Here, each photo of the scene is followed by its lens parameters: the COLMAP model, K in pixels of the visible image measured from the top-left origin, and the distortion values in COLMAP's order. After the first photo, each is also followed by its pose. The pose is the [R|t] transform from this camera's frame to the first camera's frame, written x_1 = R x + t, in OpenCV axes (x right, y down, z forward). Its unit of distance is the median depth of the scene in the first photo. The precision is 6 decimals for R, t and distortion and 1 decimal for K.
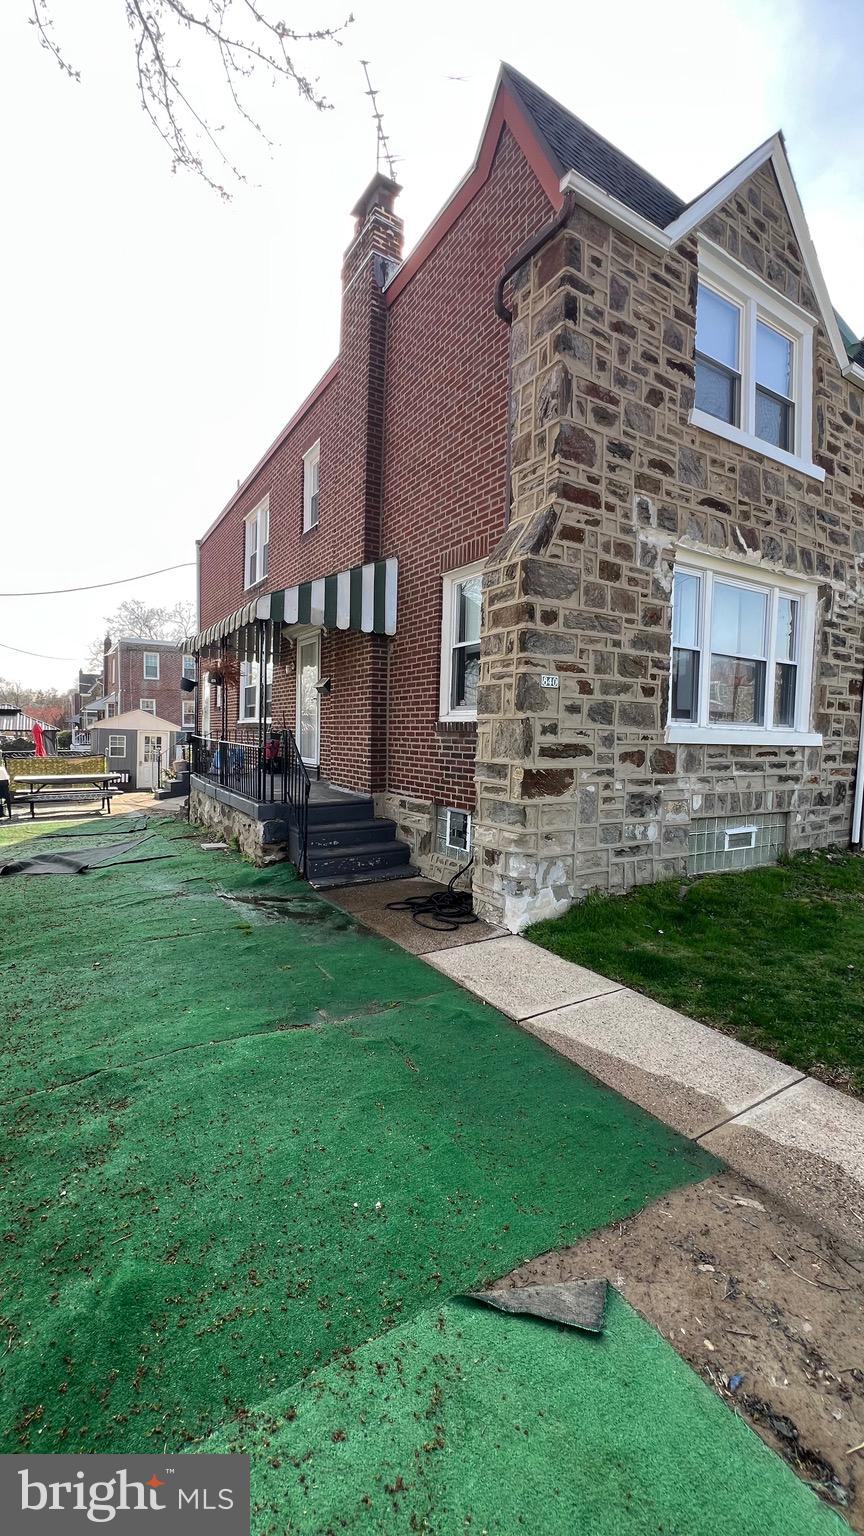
lens RADIAL K [[611.7, 0, 427.0], [0, 611.7, 761.4], [0, 0, 1]] dist [0.000016, -0.000141]
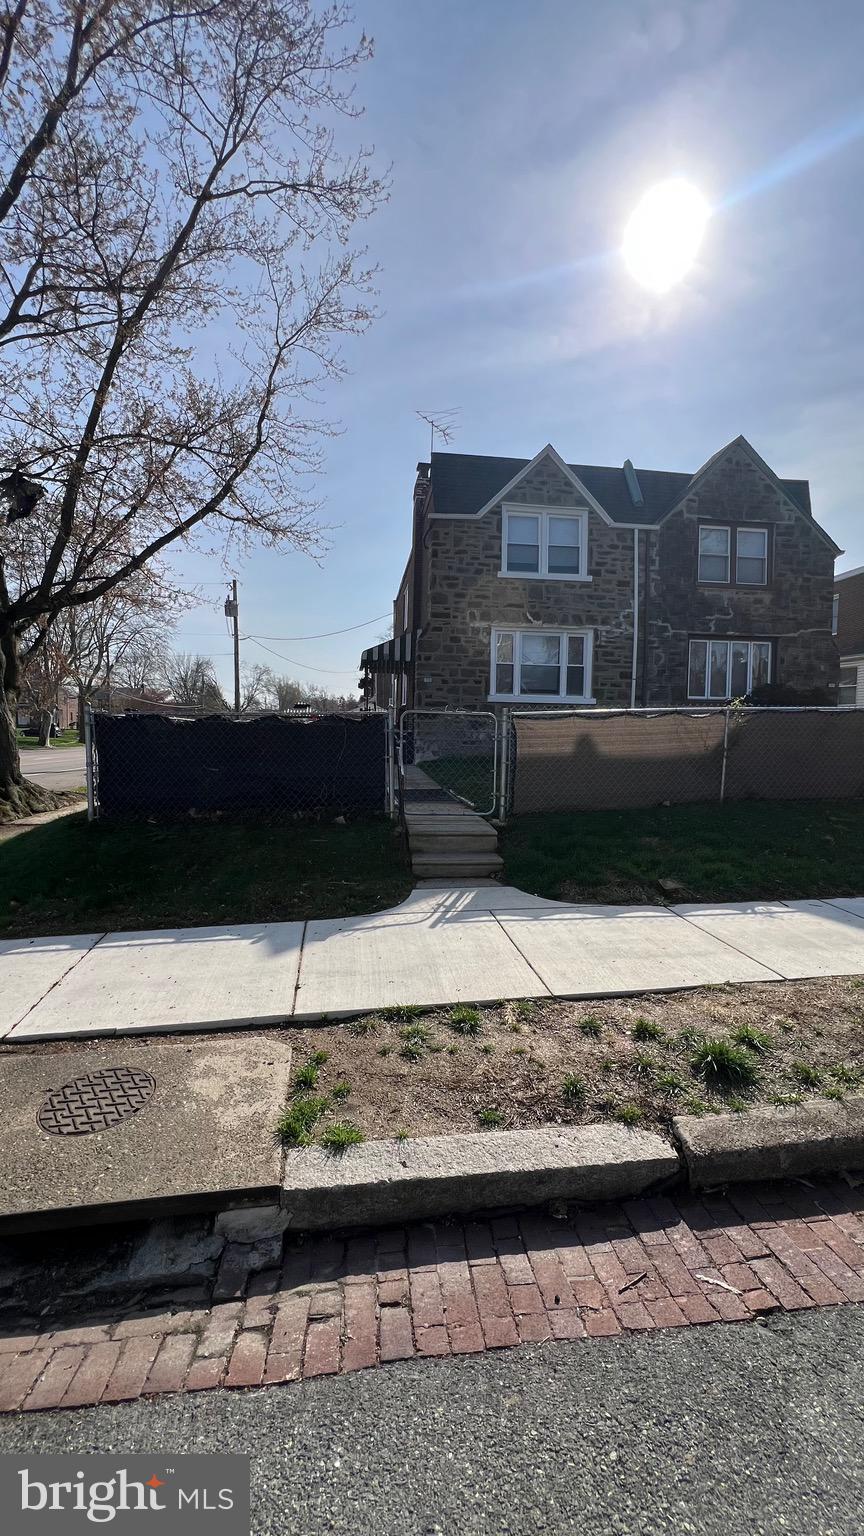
lens RADIAL K [[611.7, 0, 431.3], [0, 611.7, 762.4], [0, 0, 1]] dist [0.000016, -0.000141]
pose [[0.905039, 0.017125, -0.424983, 1.312328], [-0.016371, 0.999851, 0.005425, 0.221964], [0.425013, 0.002047, 0.905185, -1.477624]]
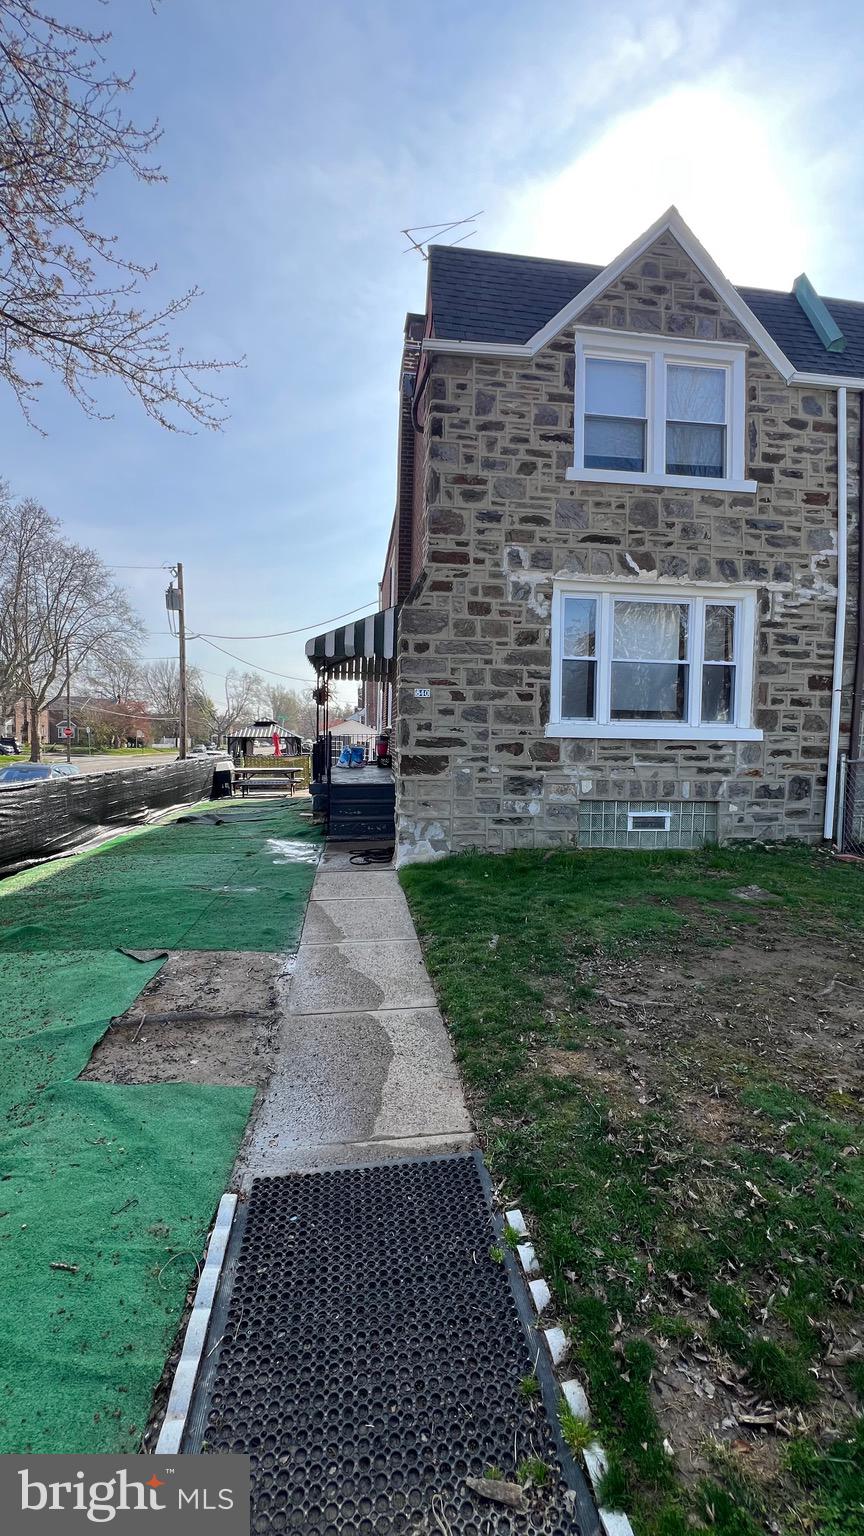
lens RADIAL K [[611.7, 0, 433.4], [0, 611.7, 762.6], [0, 0, 1]] dist [0.000016, -0.000141]
pose [[0.909904, 0.009289, -0.414714, 0.719990], [-0.014356, 0.999856, -0.009101, 0.037709], [0.414570, 0.014234, 0.909906, -0.239848]]
